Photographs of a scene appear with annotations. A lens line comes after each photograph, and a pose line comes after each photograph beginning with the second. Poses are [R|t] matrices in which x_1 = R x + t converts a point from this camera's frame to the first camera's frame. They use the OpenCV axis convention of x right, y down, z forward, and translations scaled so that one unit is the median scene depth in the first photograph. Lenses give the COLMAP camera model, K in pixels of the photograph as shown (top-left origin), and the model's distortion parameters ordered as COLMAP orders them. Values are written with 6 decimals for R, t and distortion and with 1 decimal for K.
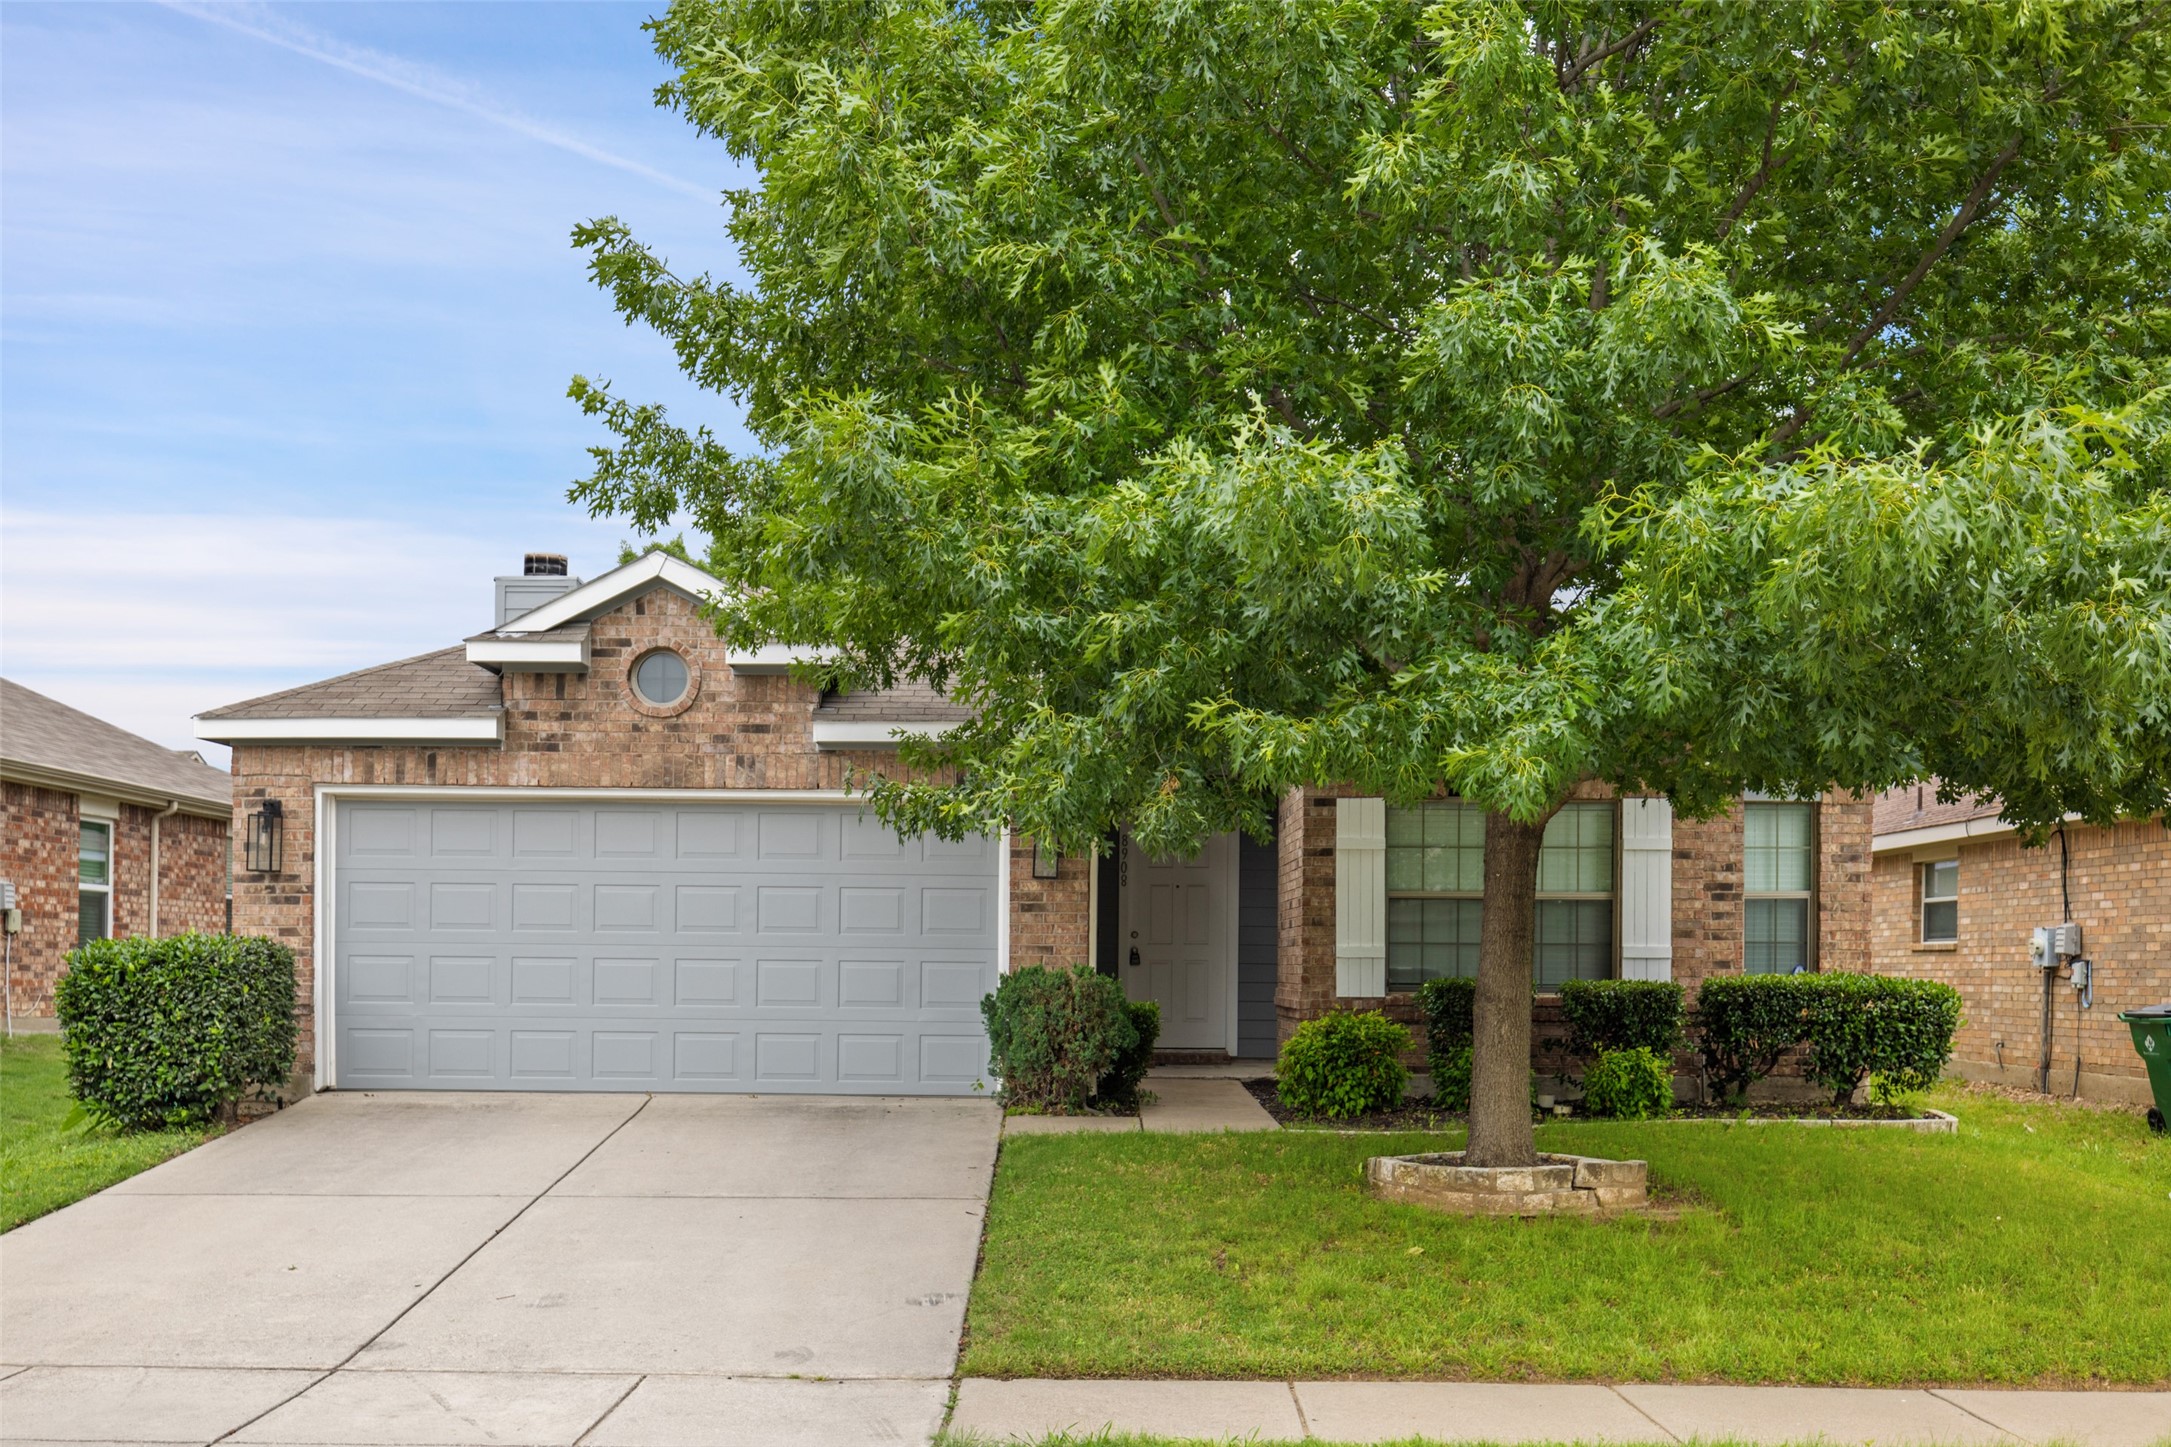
lens RADIAL K [[2123.0, 0, 1066.7], [0, 2123.0, 954.9], [0, 0, 1]] dist [-0.014269, 0.000000]
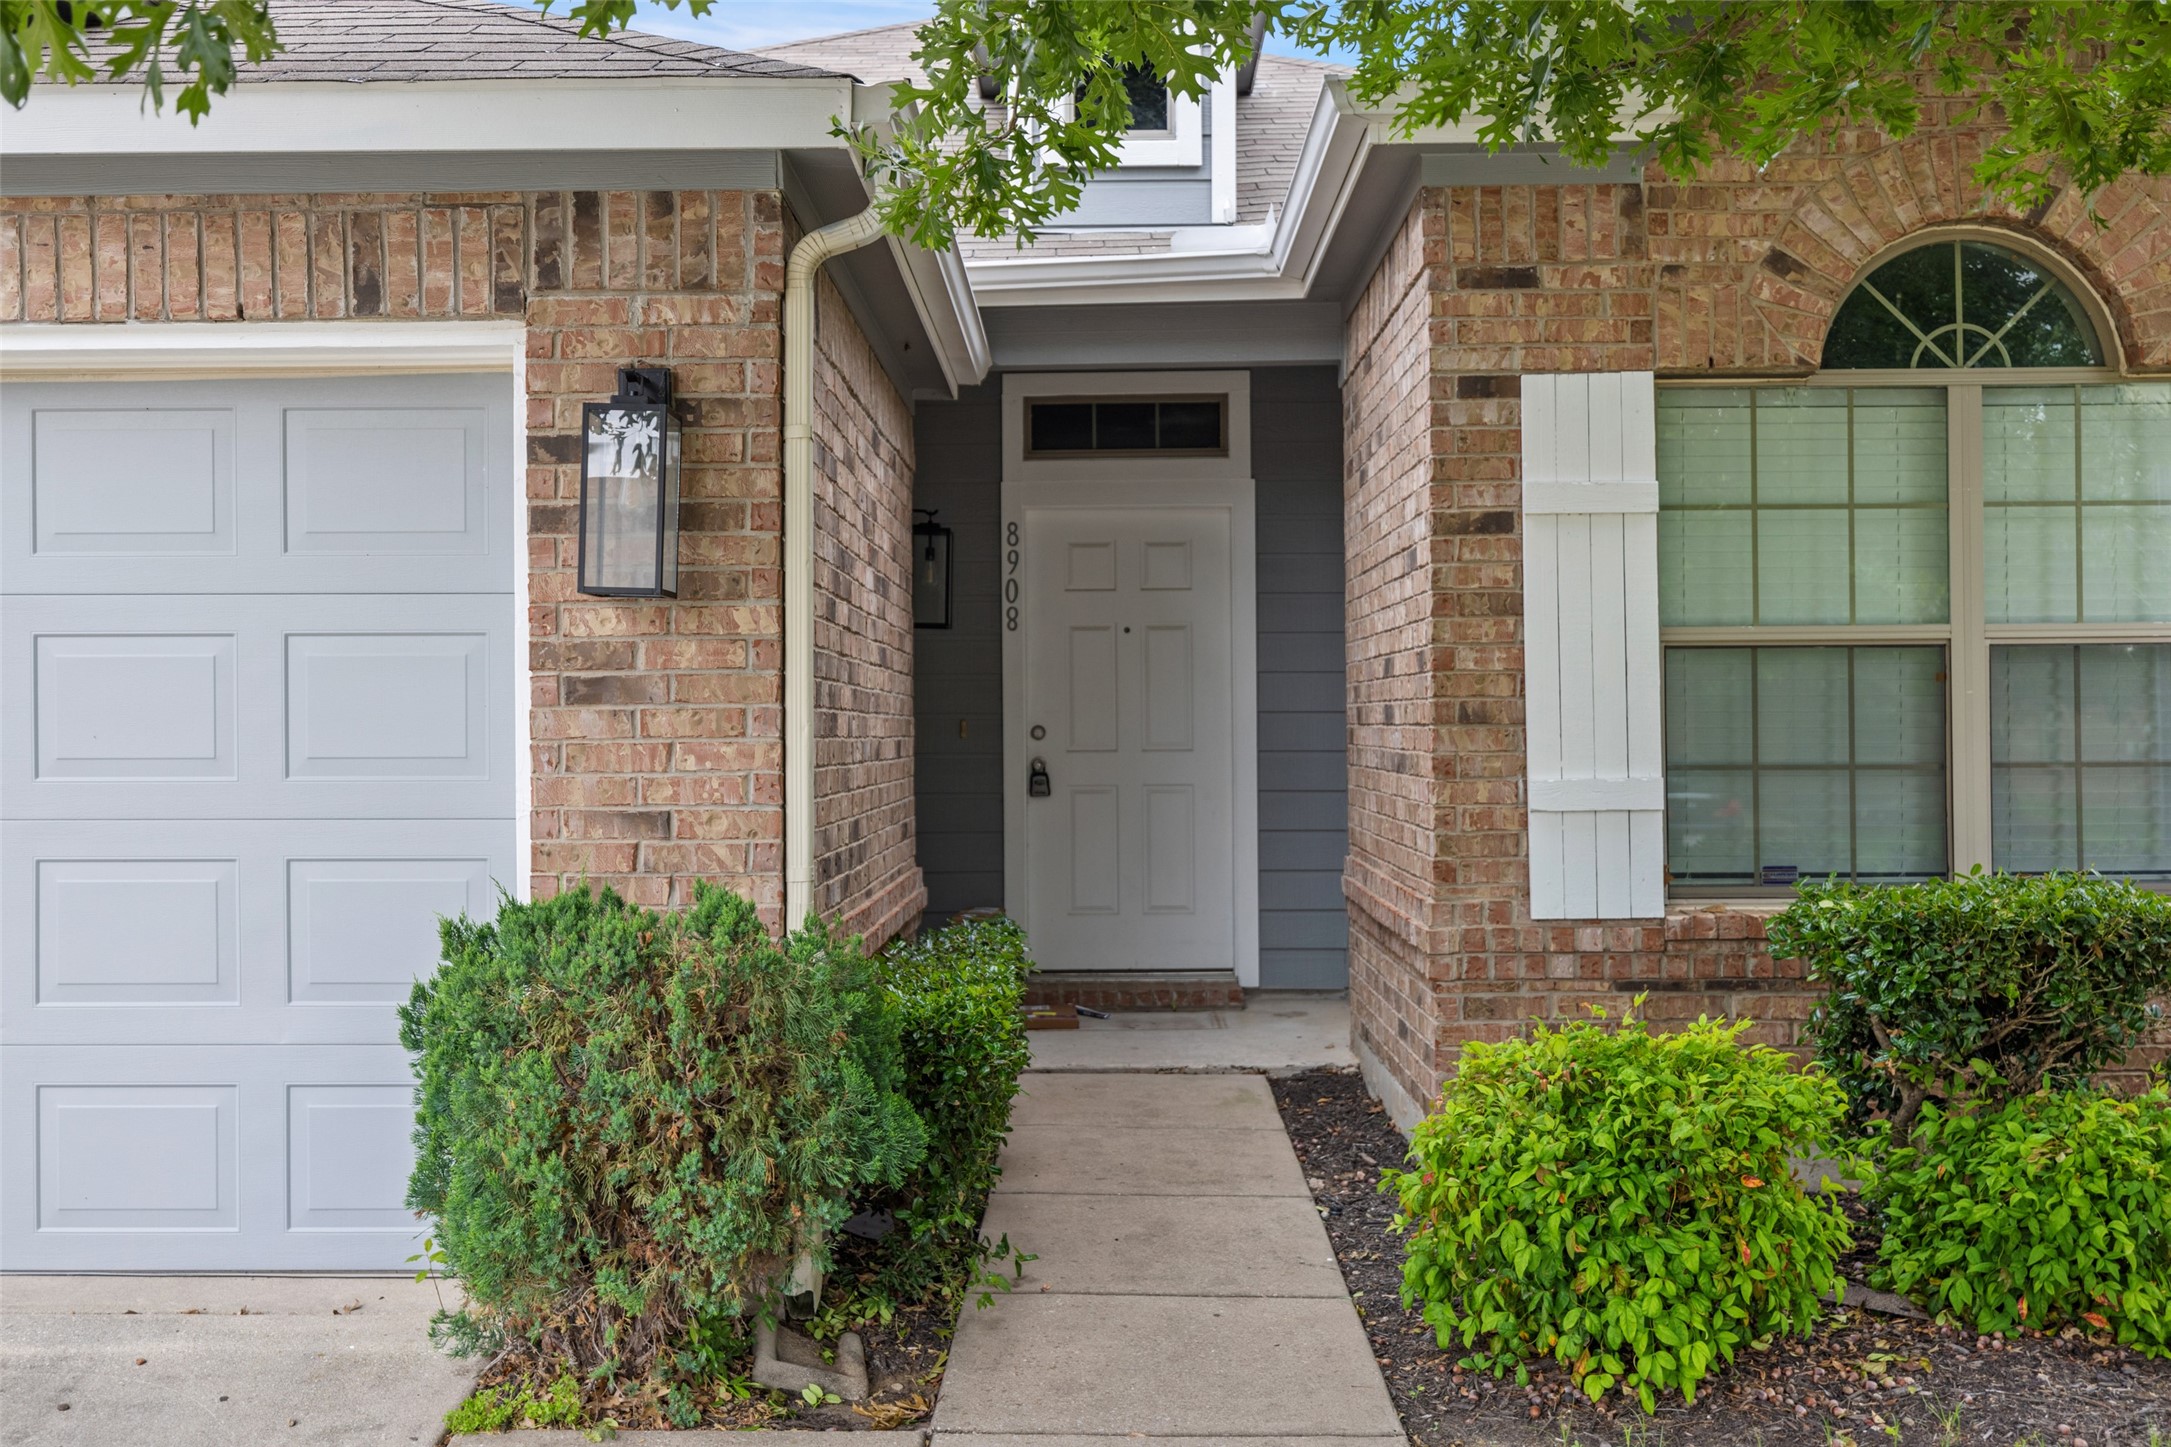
lens RADIAL K [[2123.0, 0, 1107.7], [0, 2123.0, 697.0], [0, 0, 1]] dist [-0.014269, 0.000000]
pose [[0.999804, -0.014696, 0.013276, 0.053909], [0.014800, 0.999861, -0.007736, -0.017652], [-0.013161, 0.007931, 0.999882, 0.684311]]
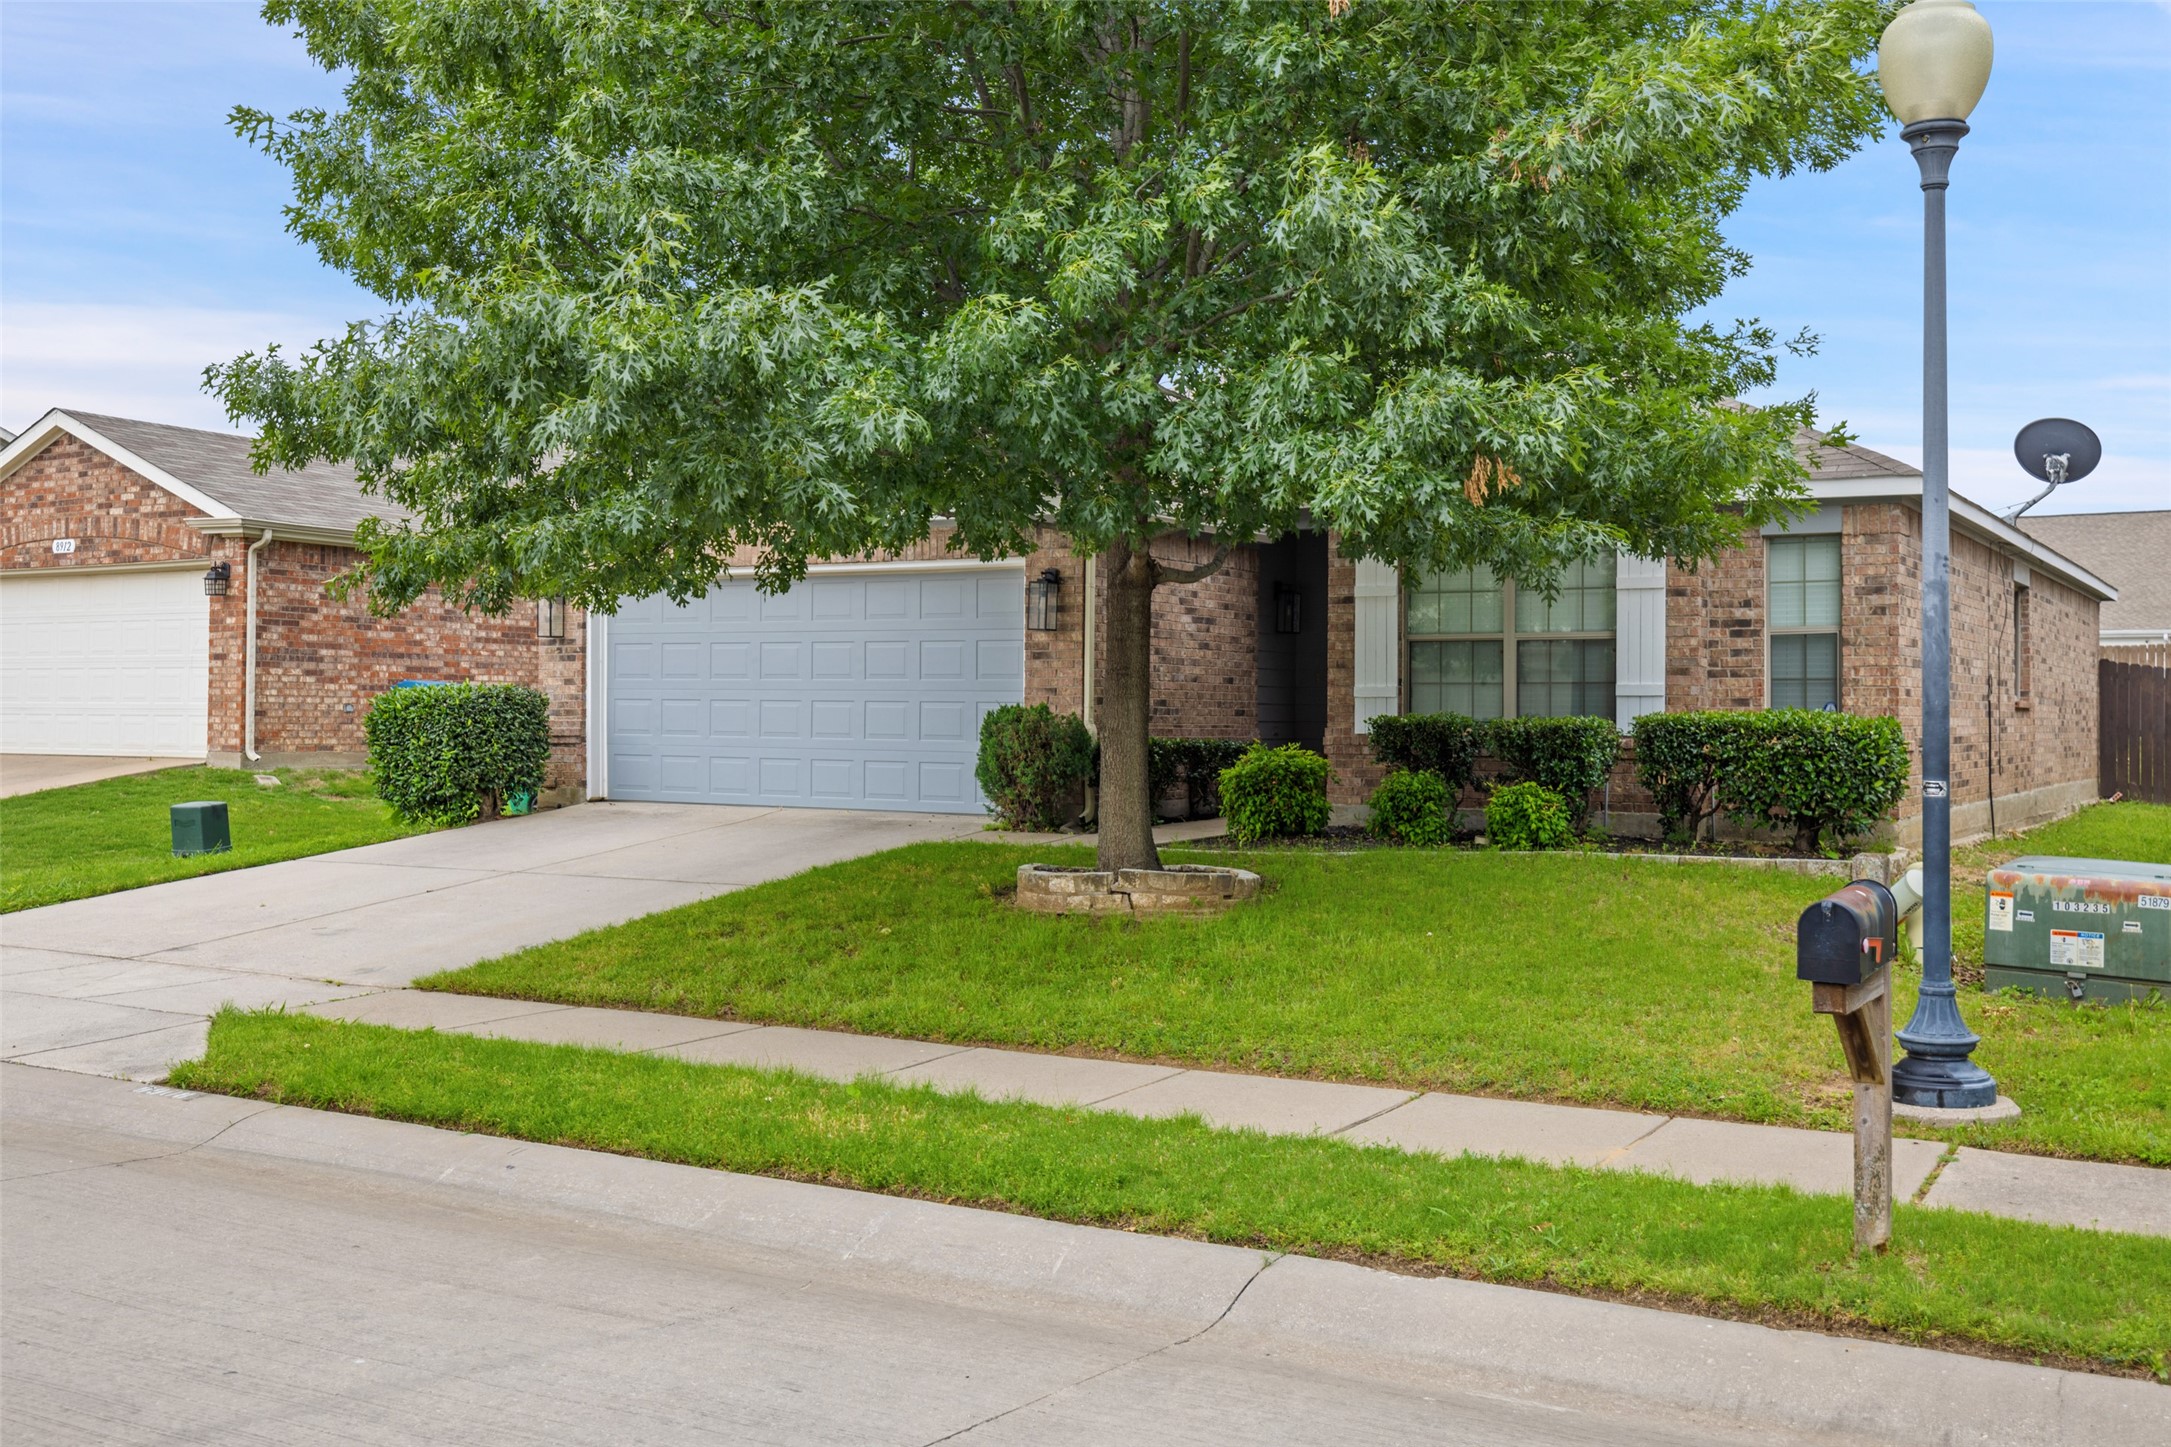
lens RADIAL K [[2123.0, 0, 1091.3], [0, 2123.0, 713.2], [0, 0, 1]] dist [-0.014269, 0.000000]
pose [[0.867678, -0.001783, -0.497123, 0.589109], [0.003048, 0.999994, 0.001734, 0.007738], [0.497117, -0.003020, 0.867679, -0.004371]]
